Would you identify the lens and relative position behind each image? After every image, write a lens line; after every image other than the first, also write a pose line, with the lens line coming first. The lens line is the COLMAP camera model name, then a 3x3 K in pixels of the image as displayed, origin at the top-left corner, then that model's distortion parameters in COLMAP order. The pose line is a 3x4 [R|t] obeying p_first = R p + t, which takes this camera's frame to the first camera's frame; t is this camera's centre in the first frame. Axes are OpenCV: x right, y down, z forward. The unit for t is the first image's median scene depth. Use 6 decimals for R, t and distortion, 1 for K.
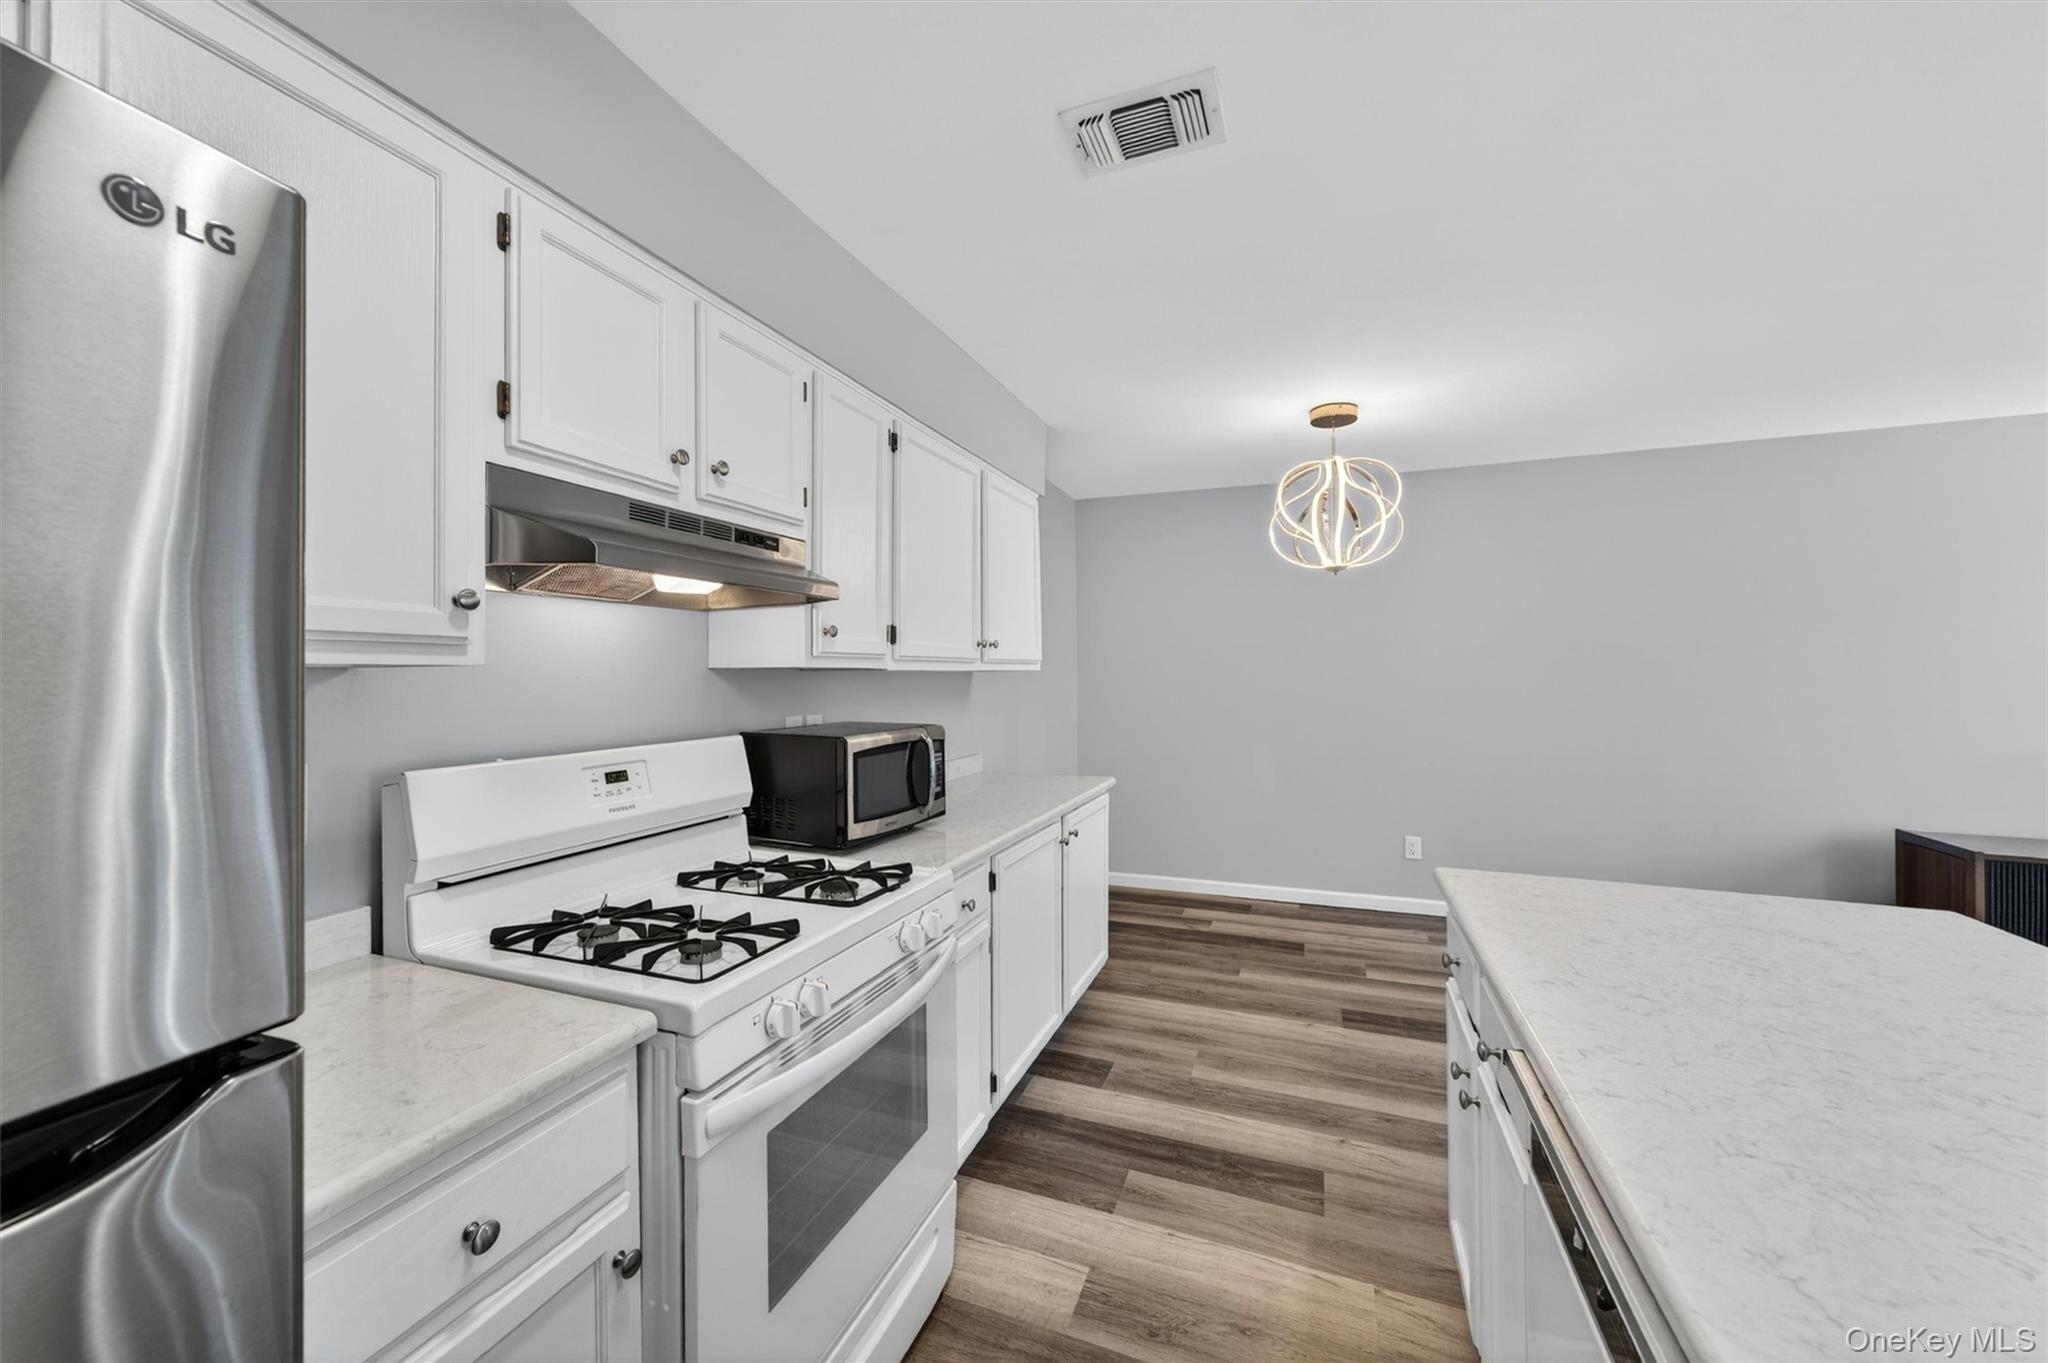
lens RADIAL K [[758.2, 0, 1016.4], [0, 758.2, 668.3], [0, 0, 1]] dist [-0.009414, 0.002375]
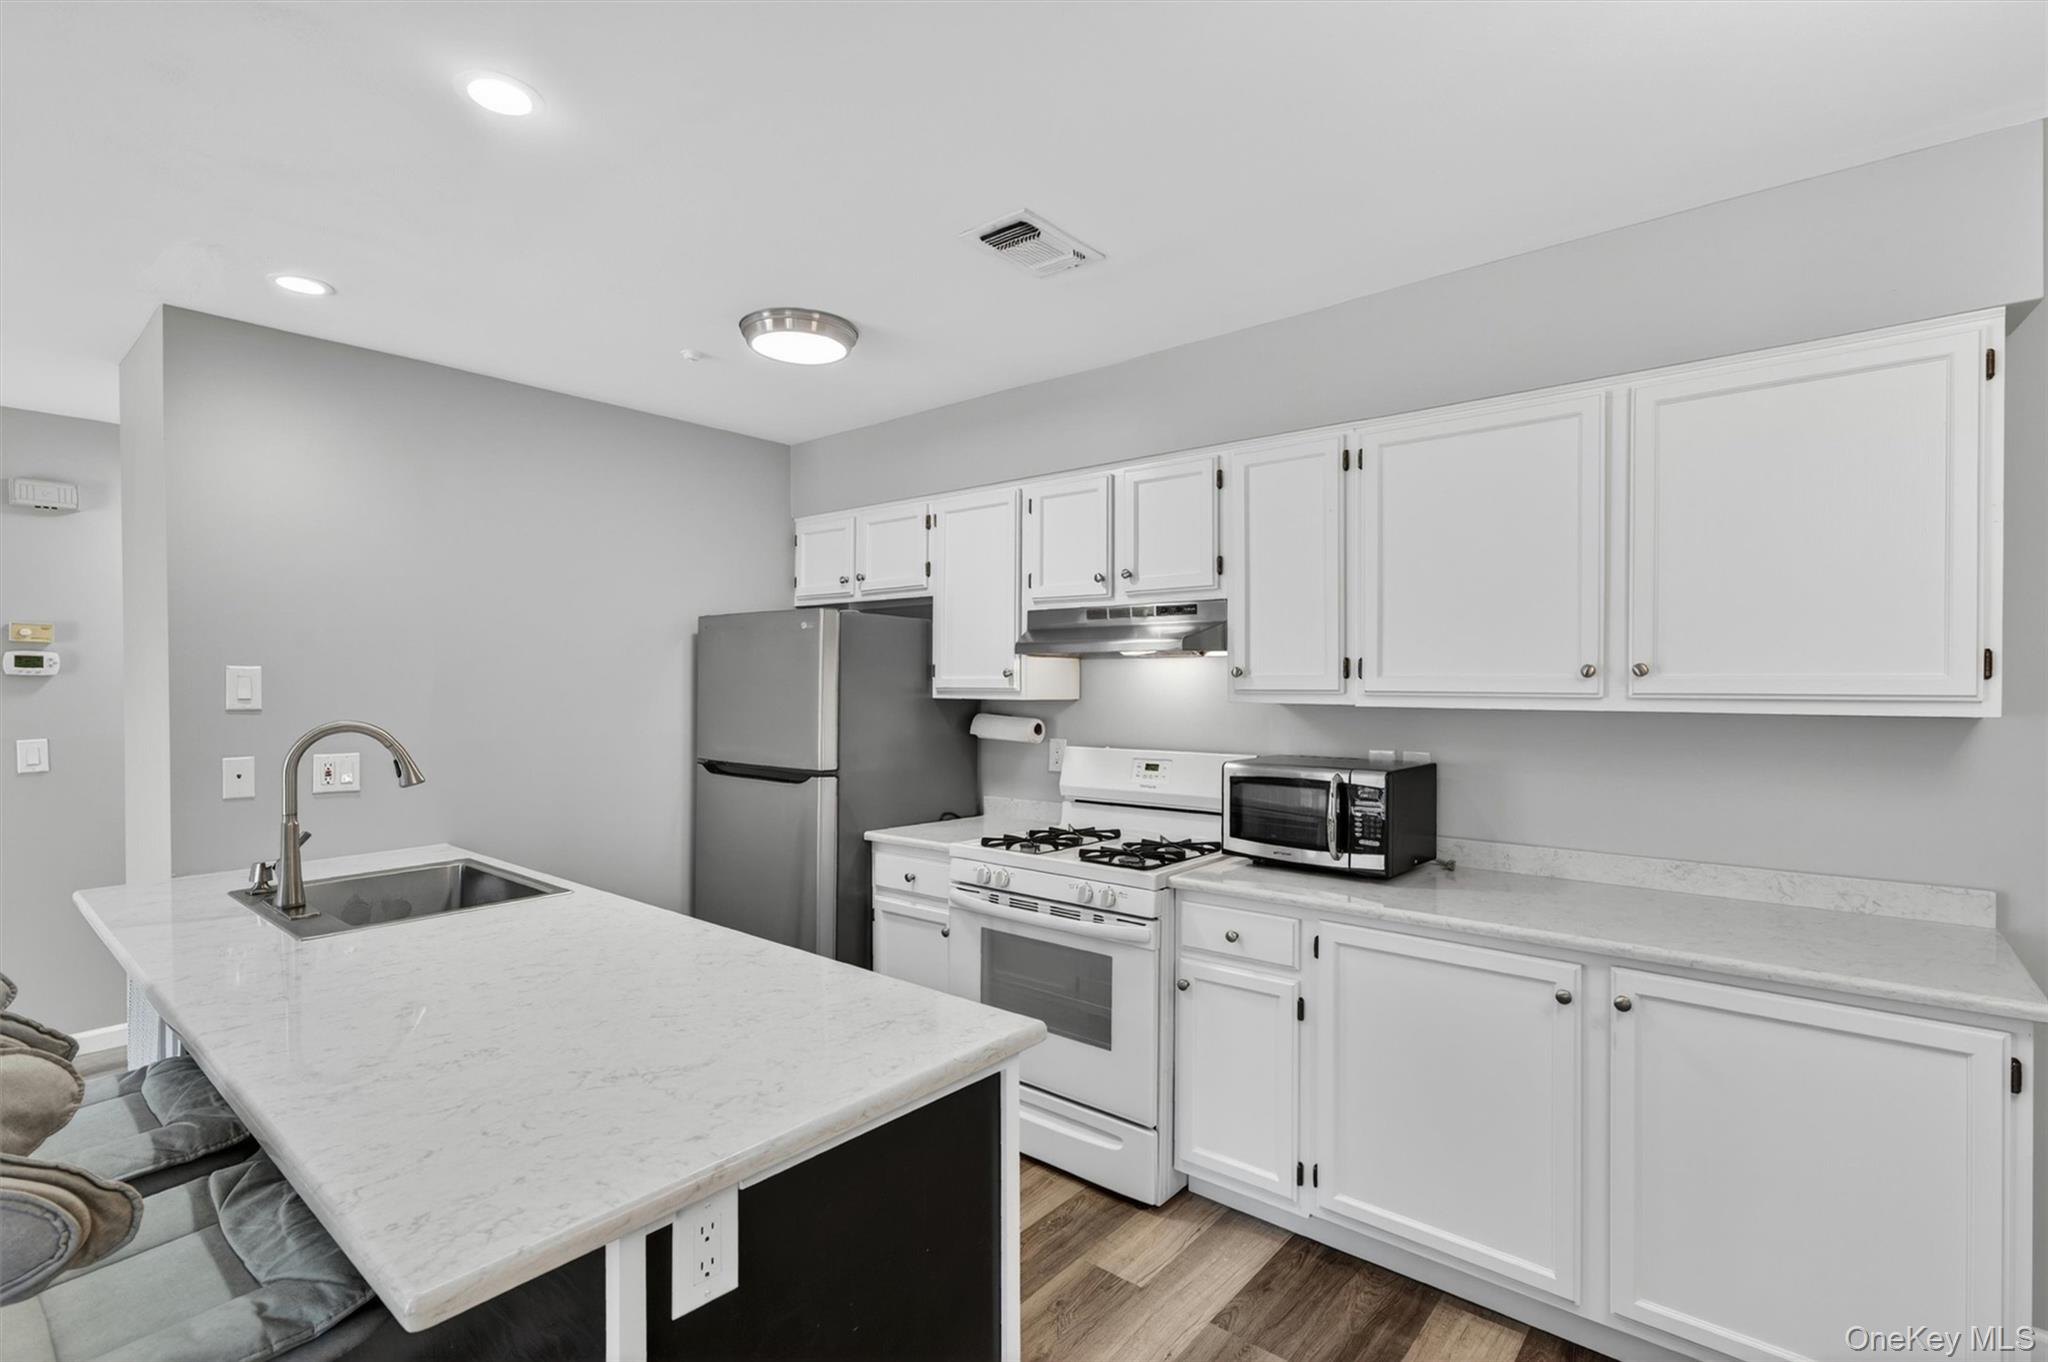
lens RADIAL K [[948.3, 0, 1024.6], [0, 948.3, 692.0], [0, 0, 1]] dist [0.001666, -0.000551]
pose [[-0.317695, 0.015604, -0.948065, 0.965703], [0.009240, 0.999868, 0.013360, -0.030899], [0.948148, -0.004516, -0.317797, 0.889060]]
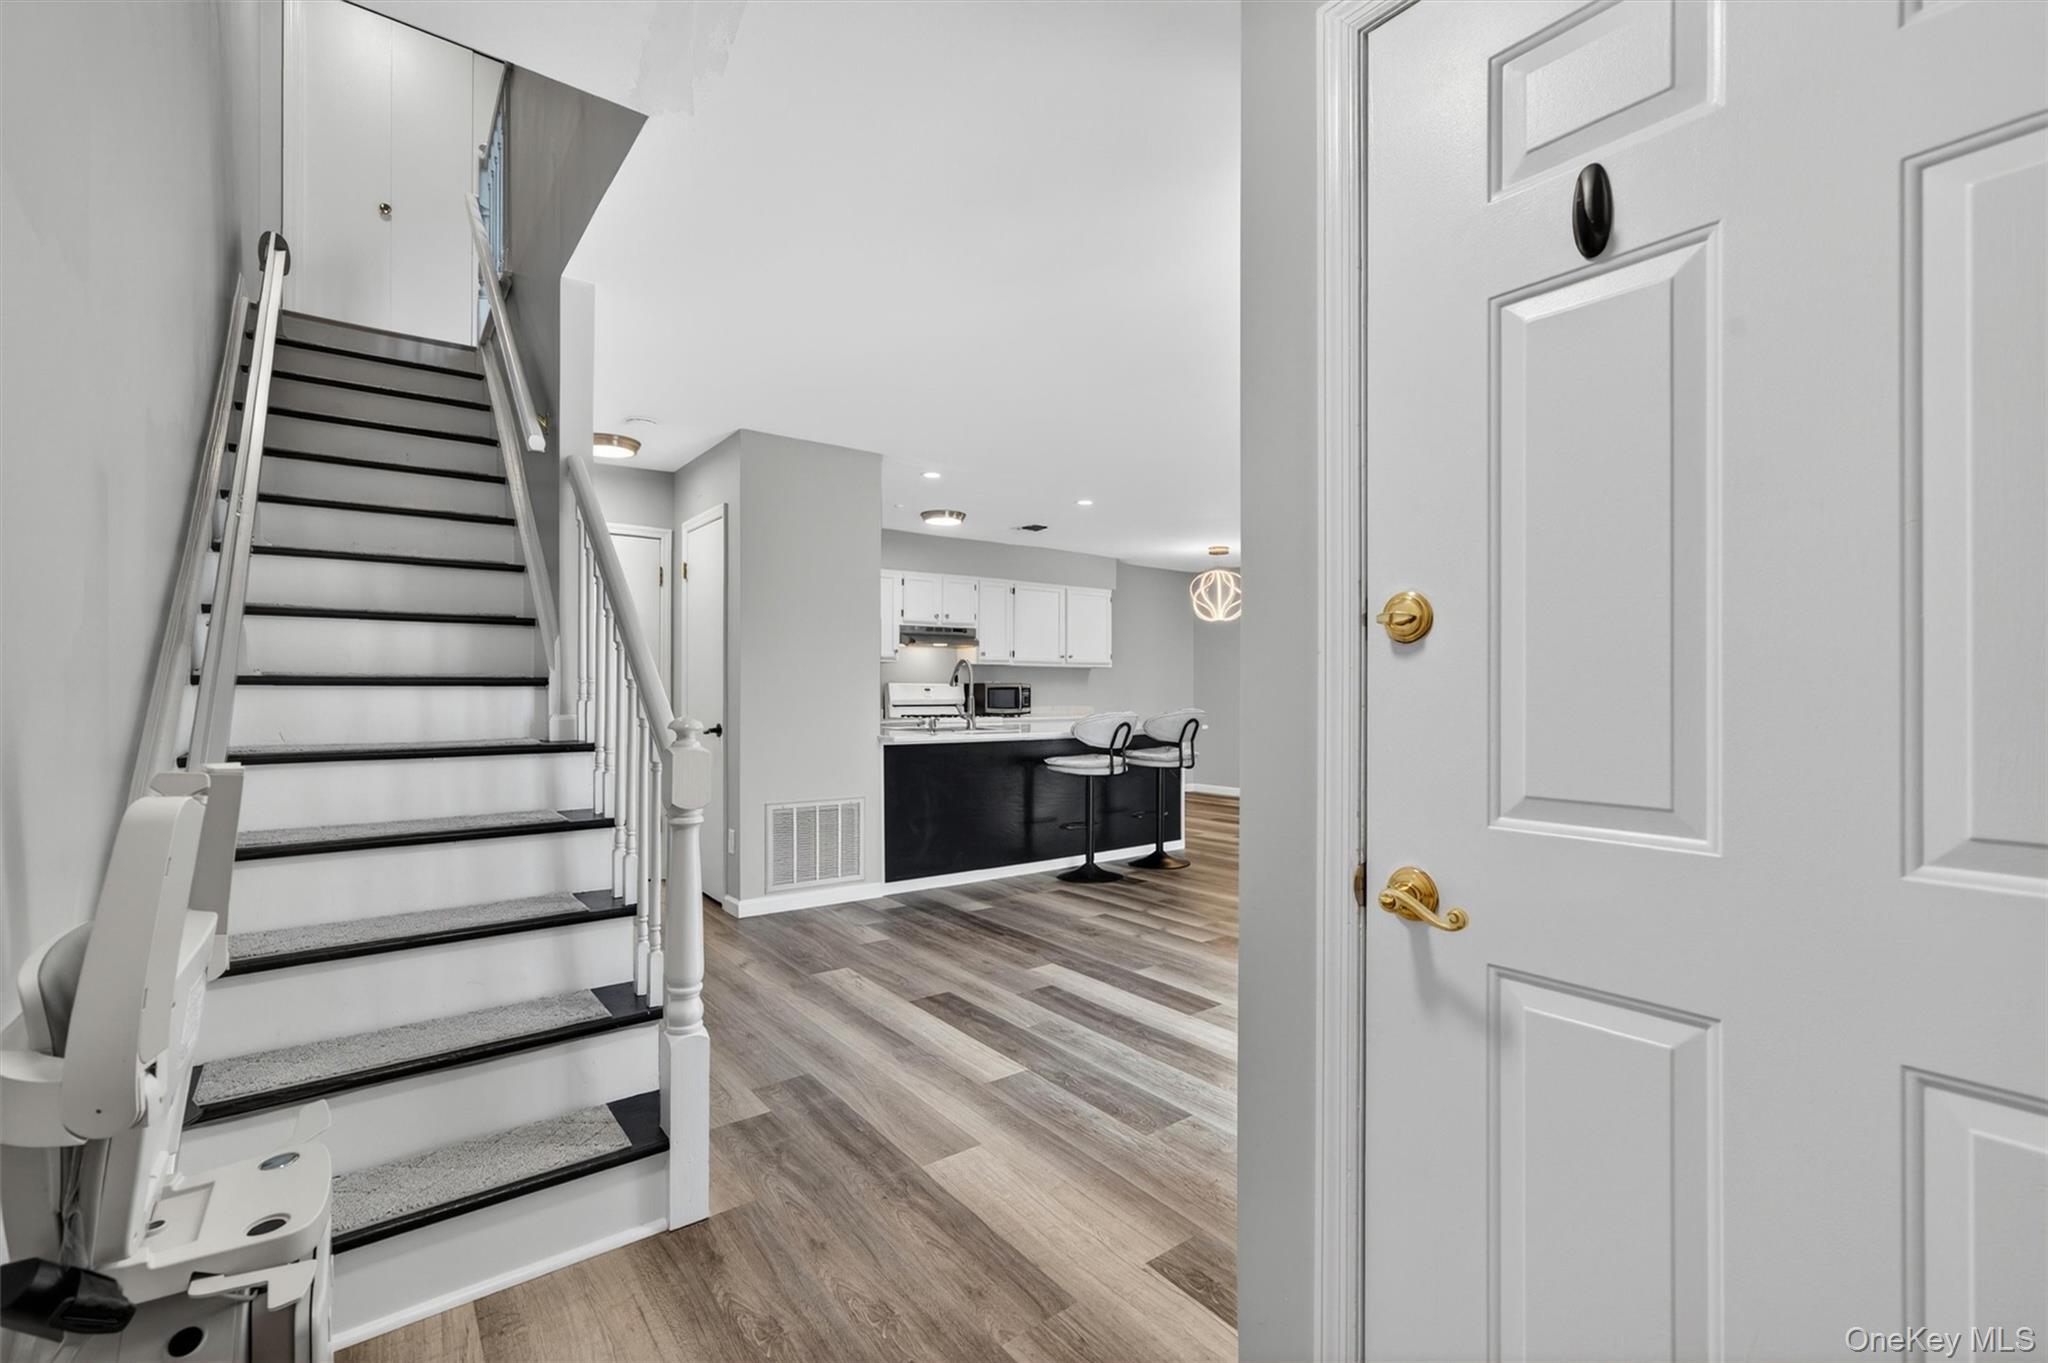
lens RADIAL K [[883.0, 0, 1041.9], [0, 883.0, 699.2], [0, 0, 1]] dist [0.003908, 0.001968]
pose [[0.866343, 0.014701, -0.499233, 1.586744], [-0.003587, 0.999724, 0.023214, 0.052423], [0.499437, -0.018321, 0.866157, -1.887943]]
